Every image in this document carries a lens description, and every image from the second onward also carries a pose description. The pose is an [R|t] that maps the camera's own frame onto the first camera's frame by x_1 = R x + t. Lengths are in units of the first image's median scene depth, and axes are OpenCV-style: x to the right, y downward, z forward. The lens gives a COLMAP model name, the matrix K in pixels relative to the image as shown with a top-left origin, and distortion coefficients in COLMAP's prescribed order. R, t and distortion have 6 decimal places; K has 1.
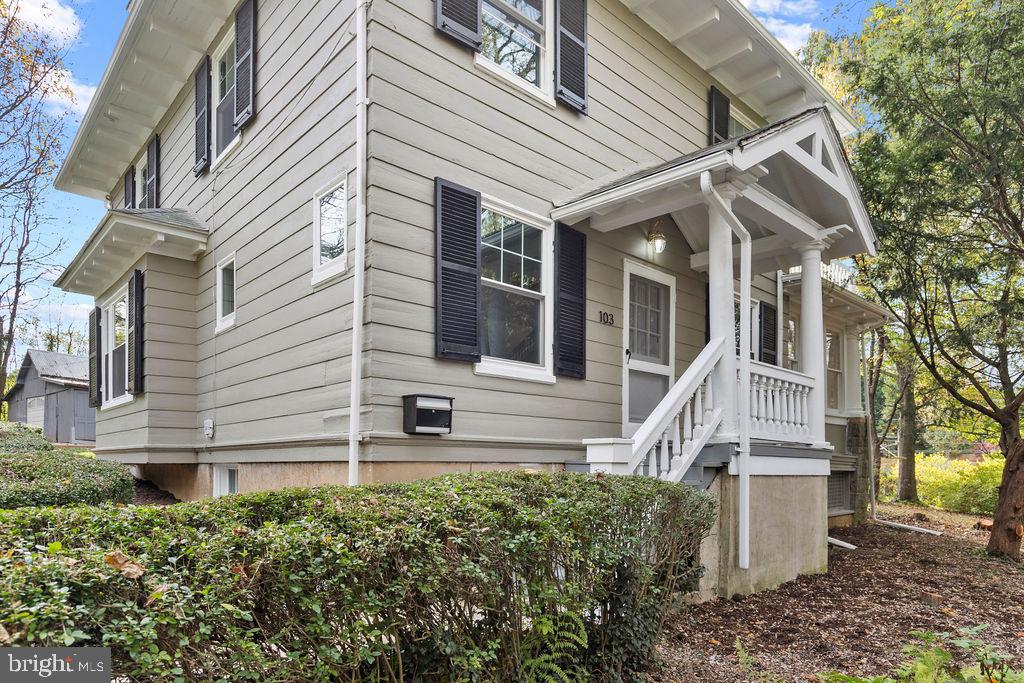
lens RADIAL K [[643.6, 0, 512.0], [0, 643.6, 341.5], [0, 0, 1]] dist [-0.000422, 0.000027]
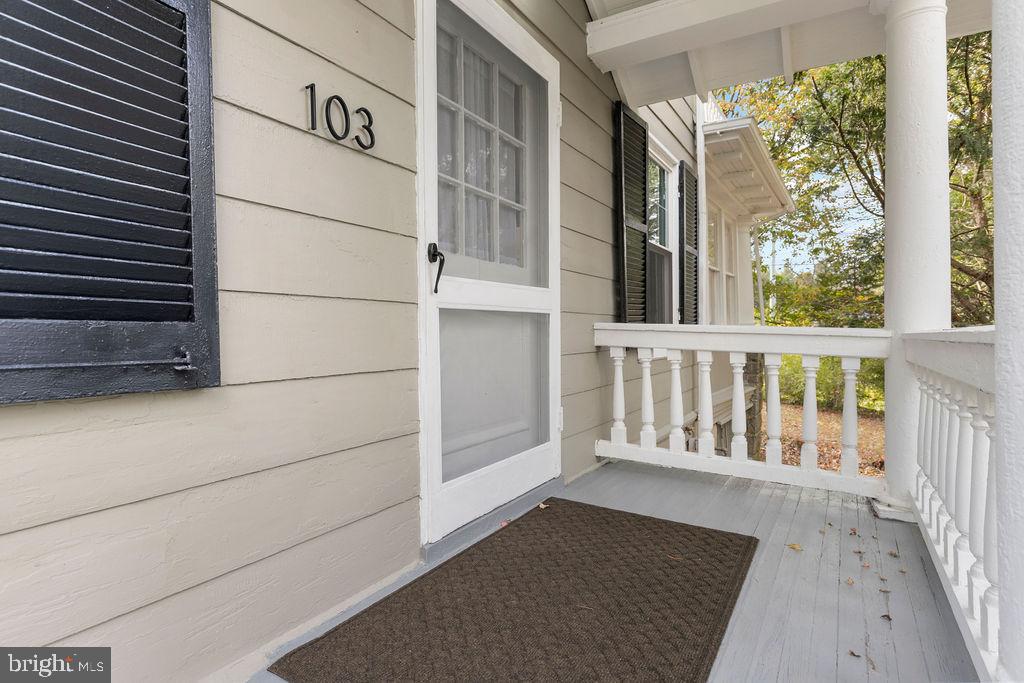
lens RADIAL K [[542.5, 0, 512.0], [0, 542.5, 341.5], [0, 0, 1]] dist [-0.000957, -0.000057]
pose [[0.967322, -0.051991, 0.248164, 0.146412], [0.007716, 0.984334, 0.176144, 0.012257], [-0.253434, -0.168473, 0.952569, 0.722804]]
